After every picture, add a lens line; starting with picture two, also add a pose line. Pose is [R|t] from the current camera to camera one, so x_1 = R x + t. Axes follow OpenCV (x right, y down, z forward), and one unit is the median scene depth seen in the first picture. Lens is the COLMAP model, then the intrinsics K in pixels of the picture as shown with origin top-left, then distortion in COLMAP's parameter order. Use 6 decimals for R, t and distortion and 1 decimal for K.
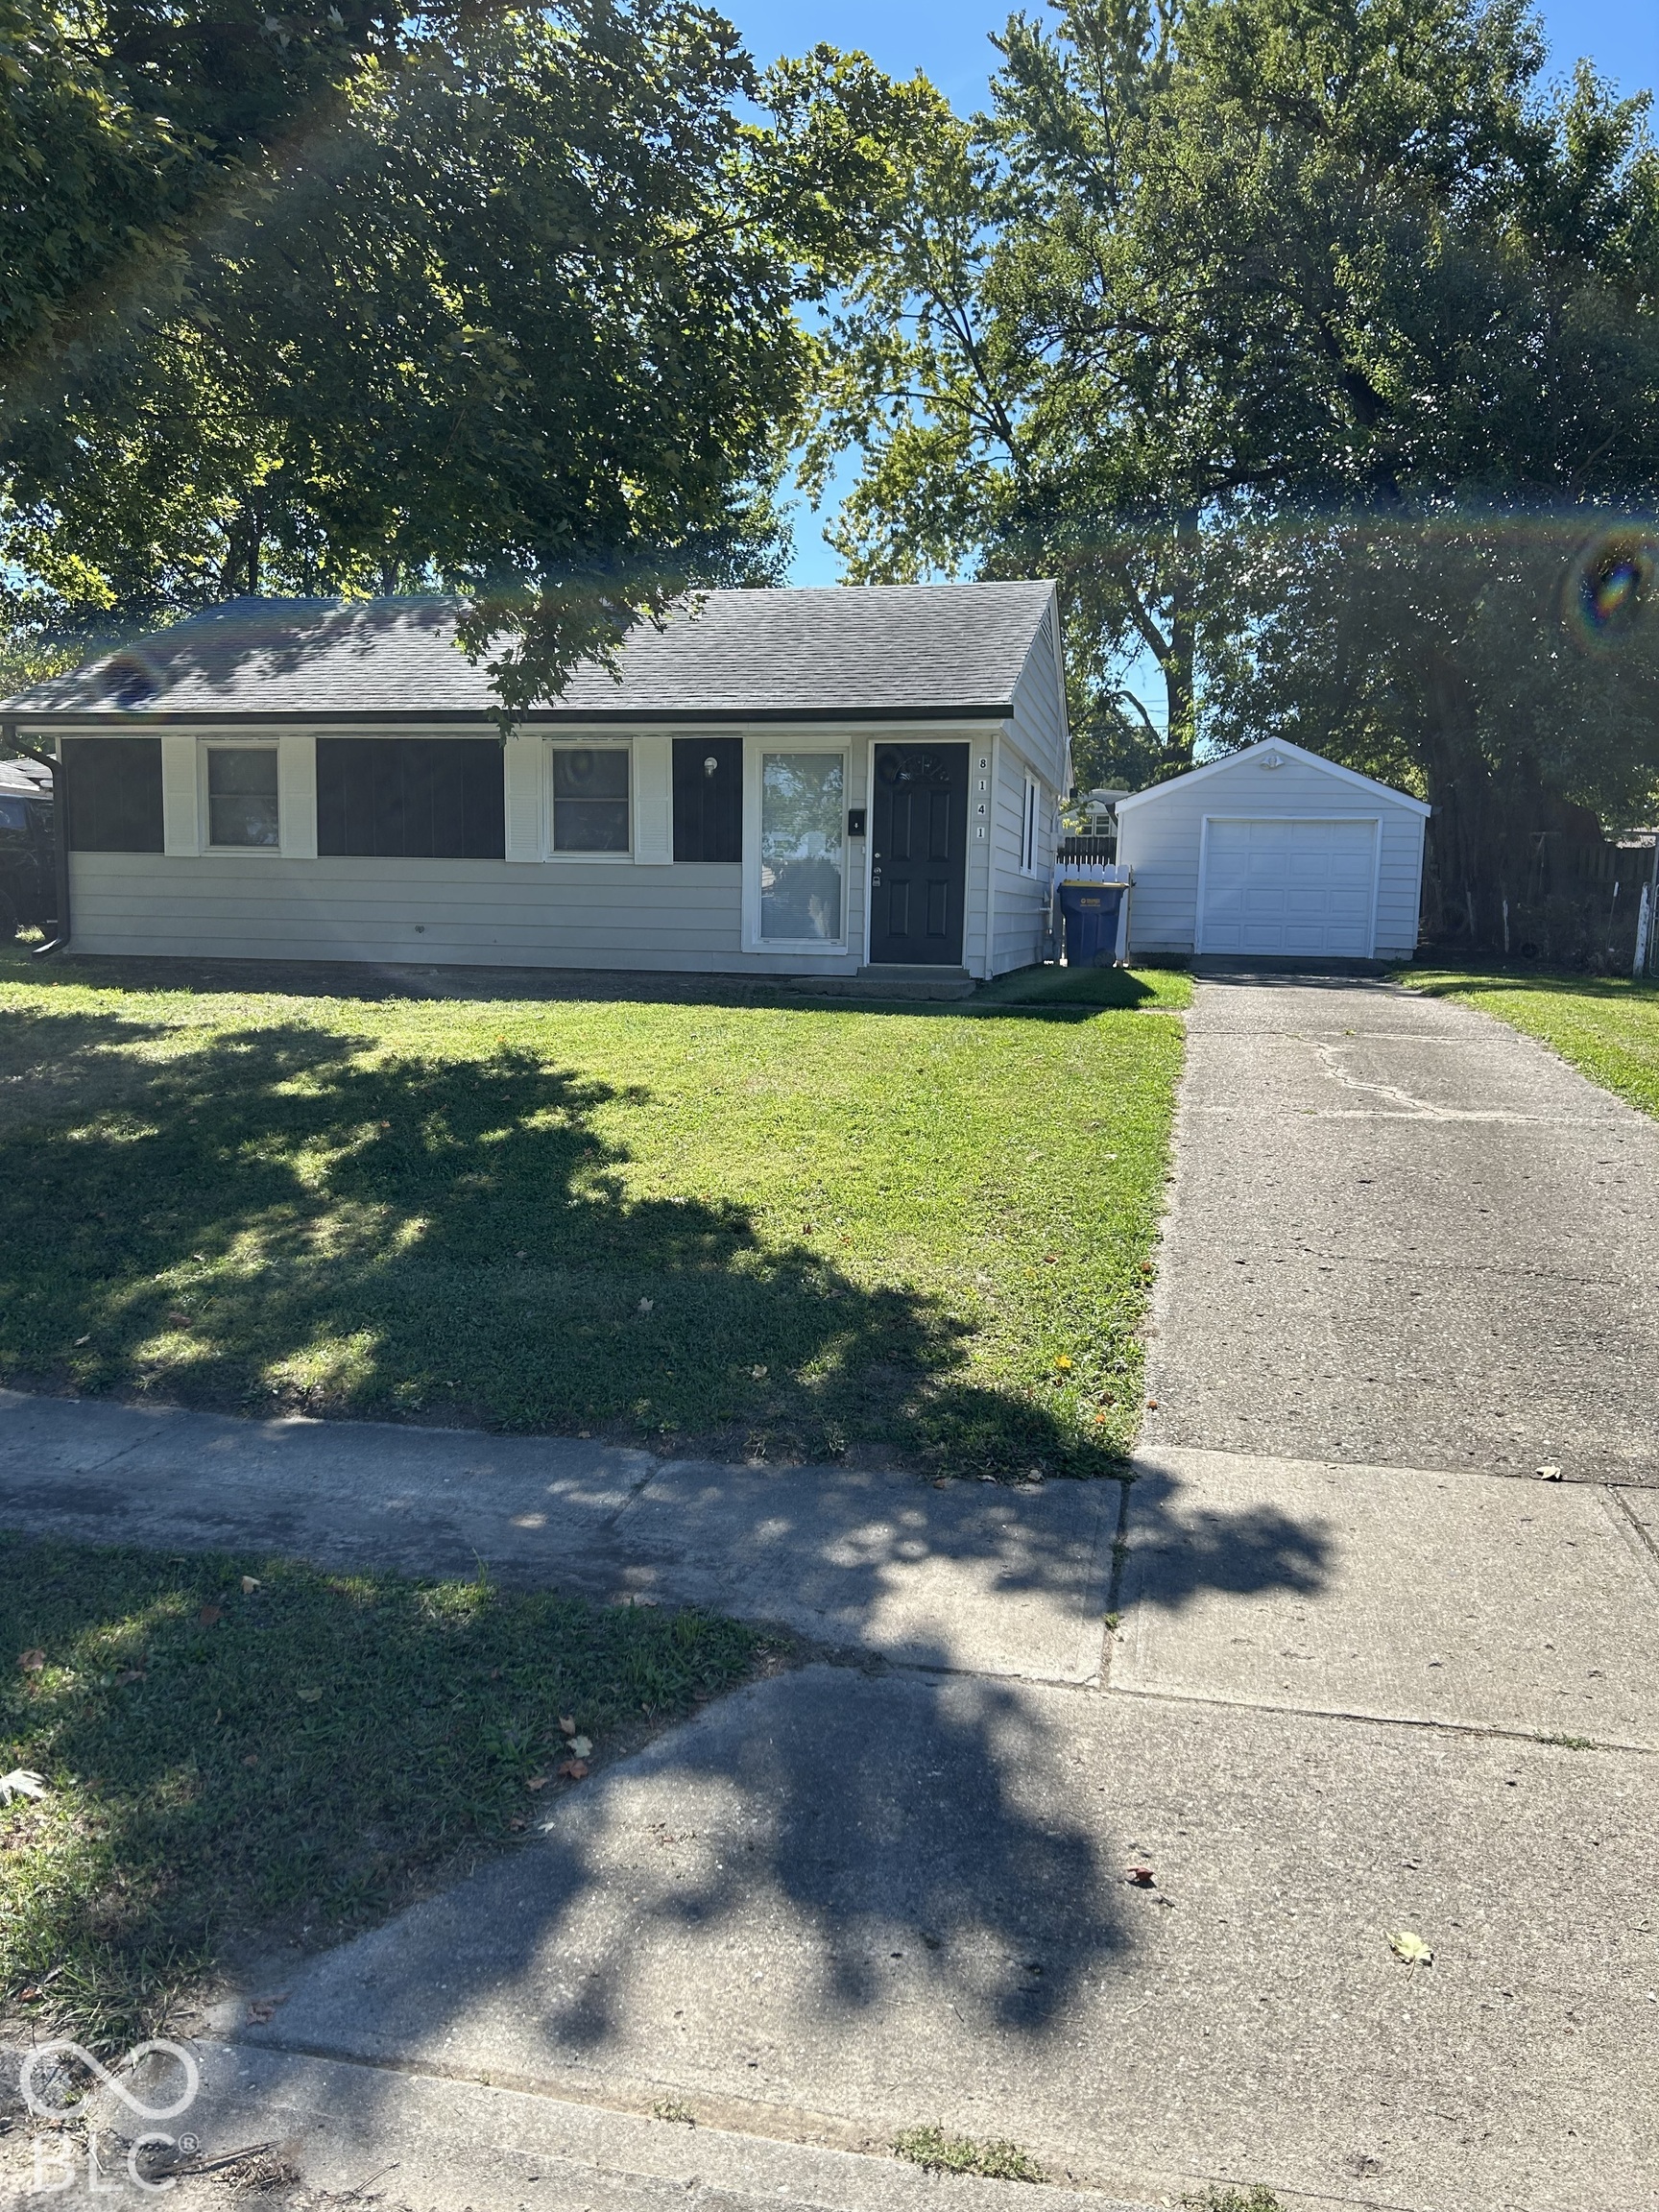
lens RADIAL K [[1645.4, 0, 829.5], [0, 1645.4, 1106.0], [0, 0, 1]] dist [0.060362, 0.000181]
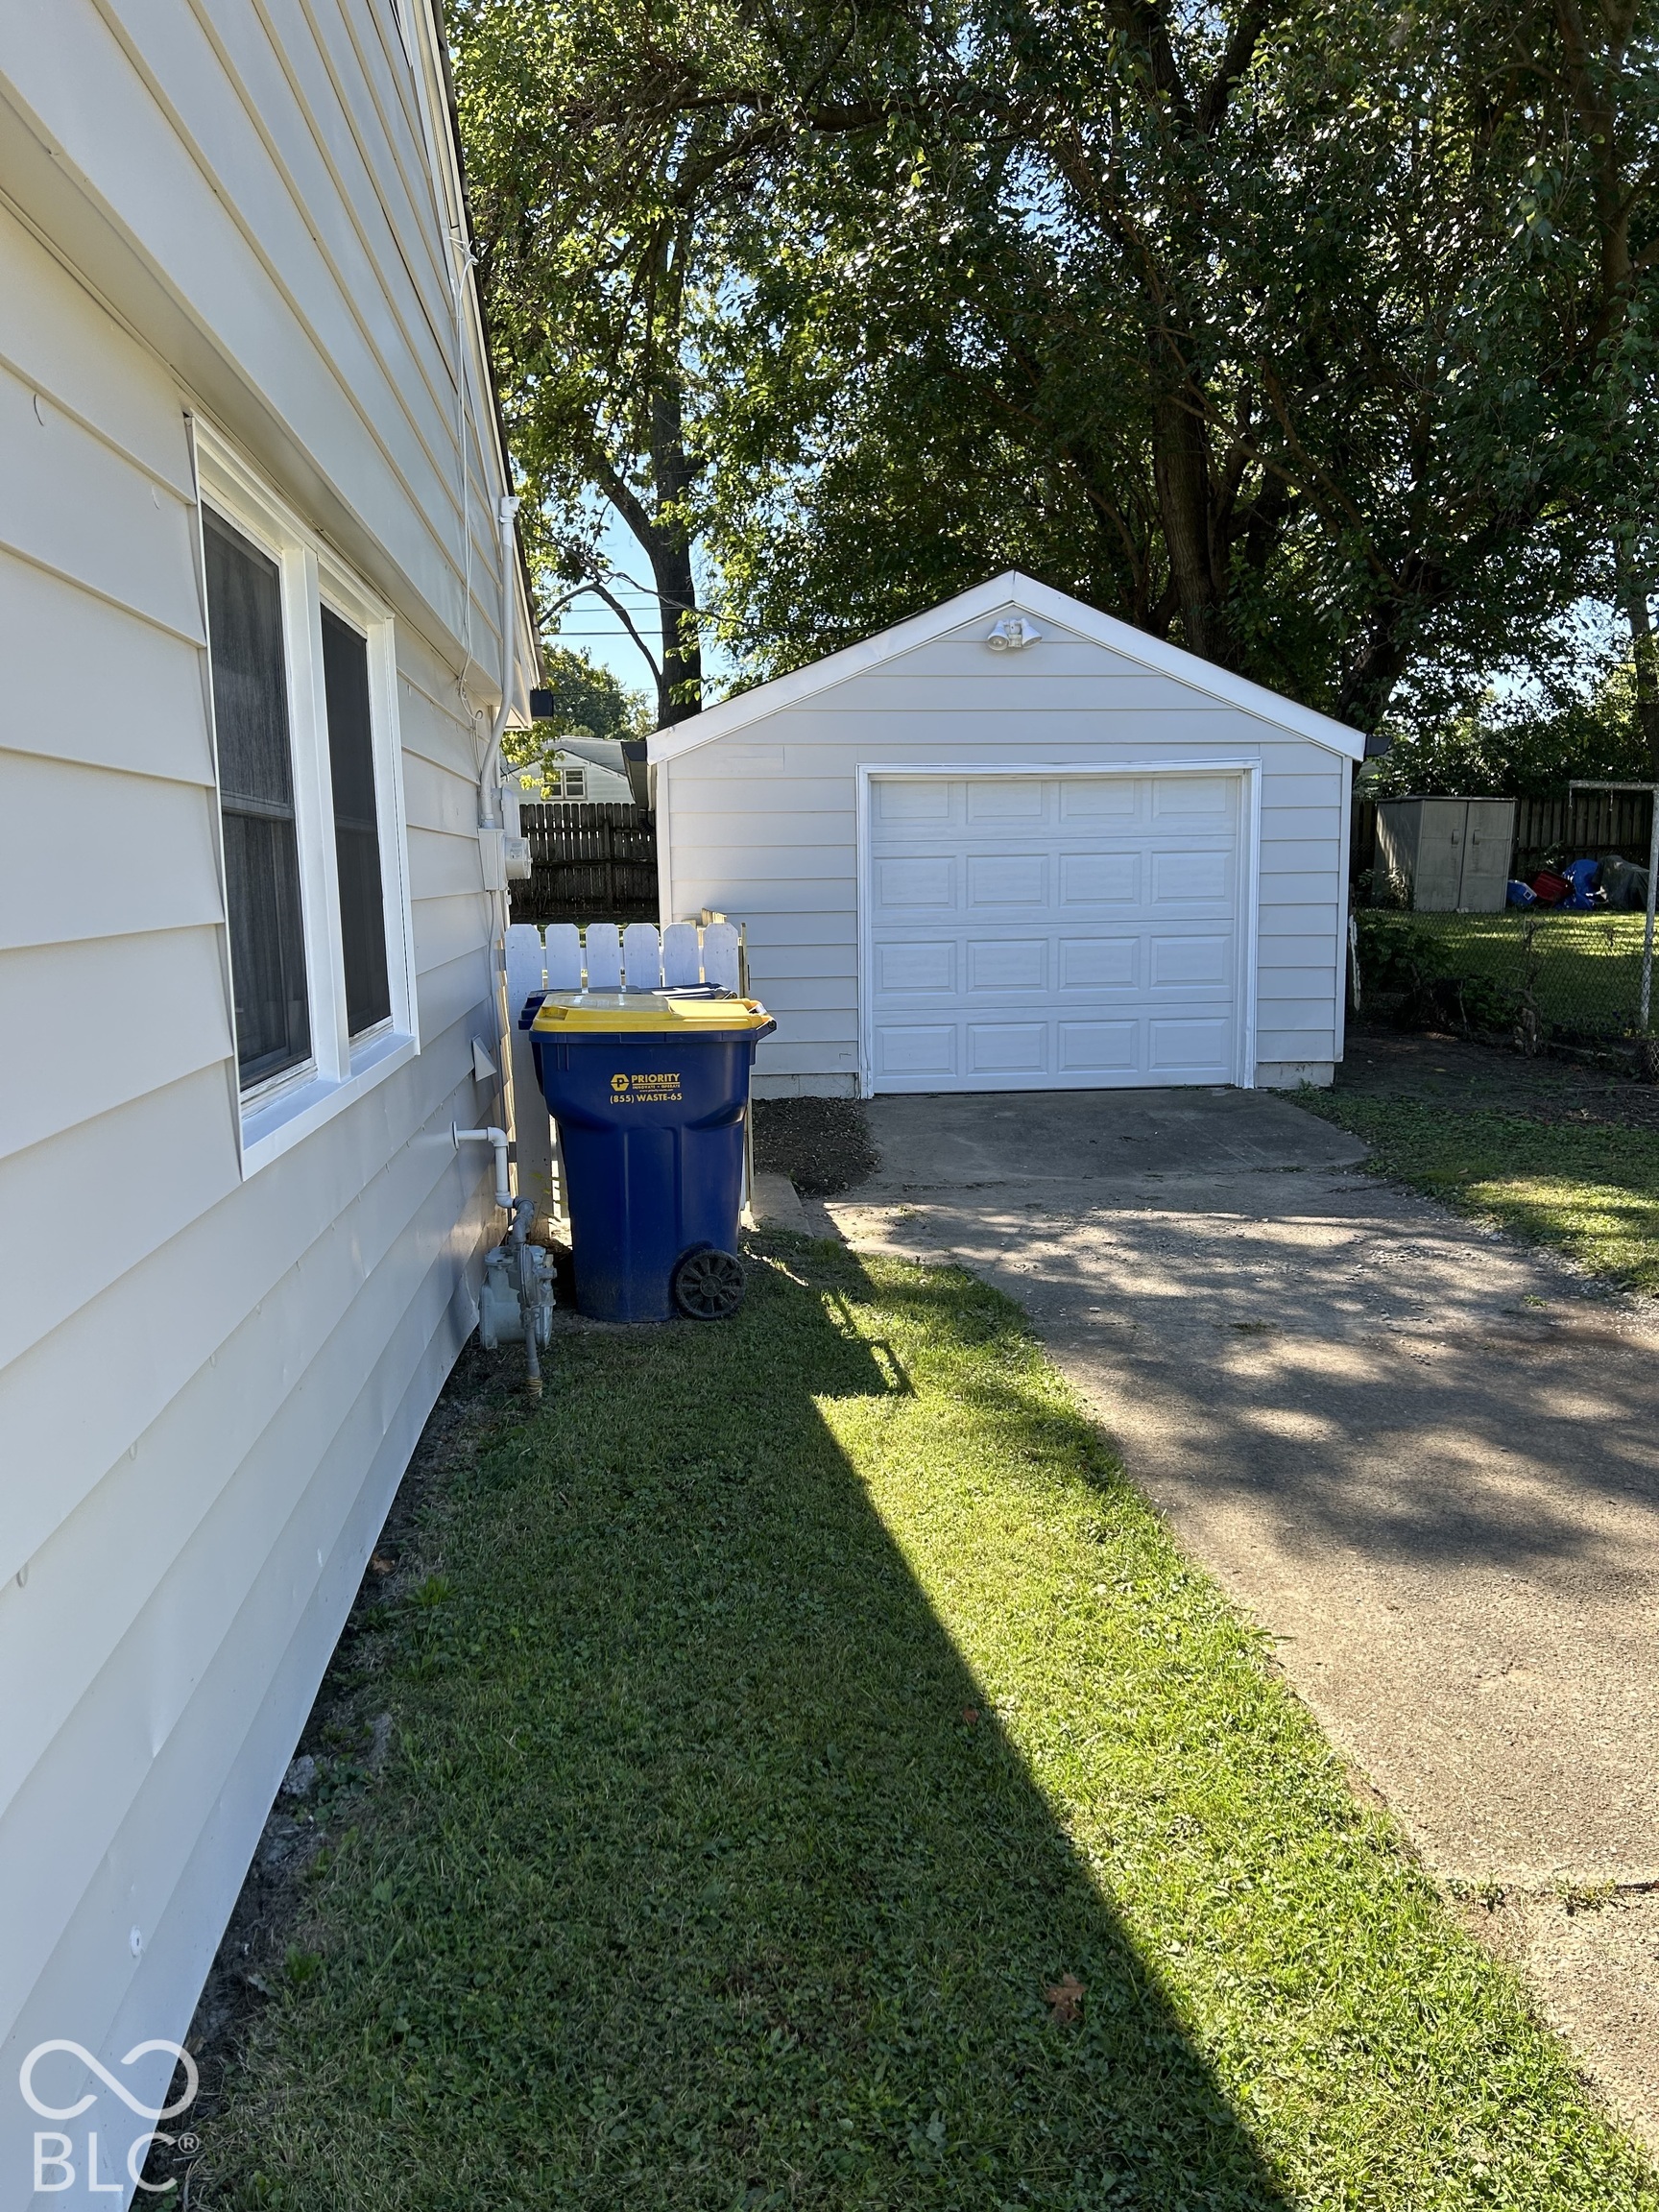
lens RADIAL K [[1645.4, 0, 829.5], [0, 1645.4, 1106.0], [0, 0, 1]] dist [0.060362, 0.000181]
pose [[0.949460, -0.081179, 0.303210, 0.086593], [0.073142, 0.996605, 0.037790, -0.106404], [-0.305248, -0.013703, 0.952174, 0.603826]]
